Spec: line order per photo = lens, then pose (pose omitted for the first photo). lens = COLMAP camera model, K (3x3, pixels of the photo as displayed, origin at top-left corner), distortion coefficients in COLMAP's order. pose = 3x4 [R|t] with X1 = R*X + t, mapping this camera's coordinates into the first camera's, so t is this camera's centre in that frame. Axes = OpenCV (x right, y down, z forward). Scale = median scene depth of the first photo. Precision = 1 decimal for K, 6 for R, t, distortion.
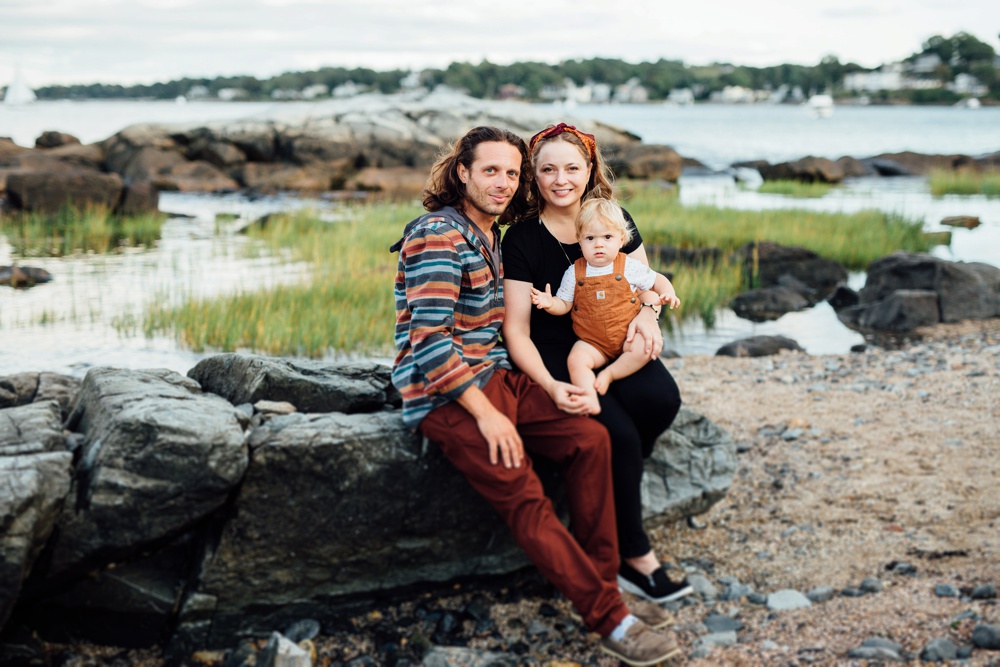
lens RADIAL K [[1697.0, 0, 500.0], [0, 1697.0, 333.5], [0, 0, 1]] dist [0.008198, -0.046563]
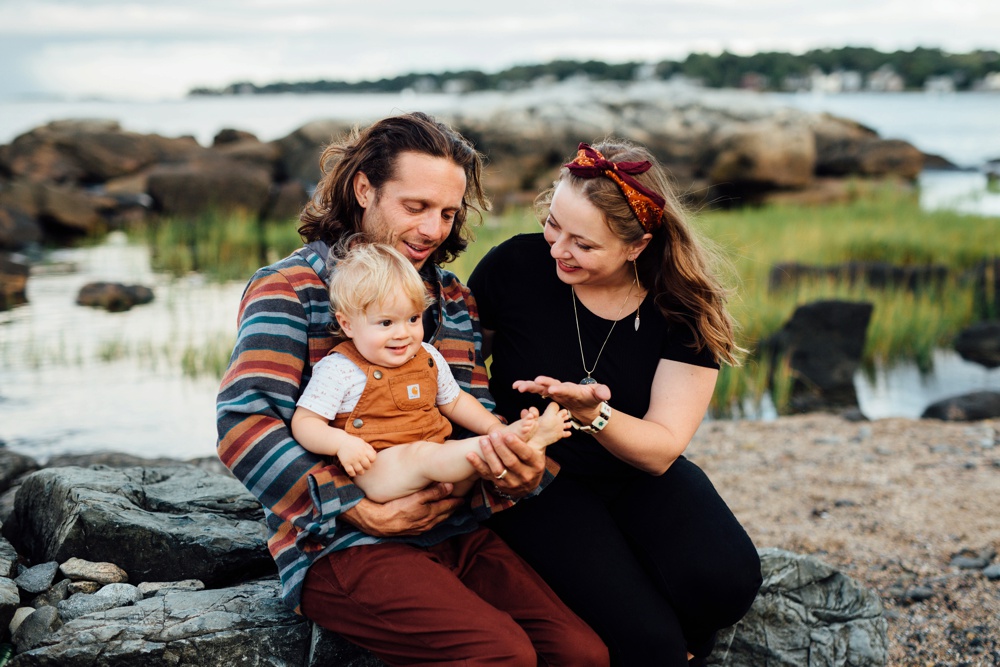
lens RADIAL K [[1697.0, 0, 500.0], [0, 1697.0, 333.5], [0, 0, 1]] dist [0.008198, -0.046563]
pose [[0.988082, 0.011881, -0.153467, 0.064397], [-0.011447, 0.999928, 0.003717, -0.027948], [0.153500, -0.001916, 0.988147, 0.251385]]
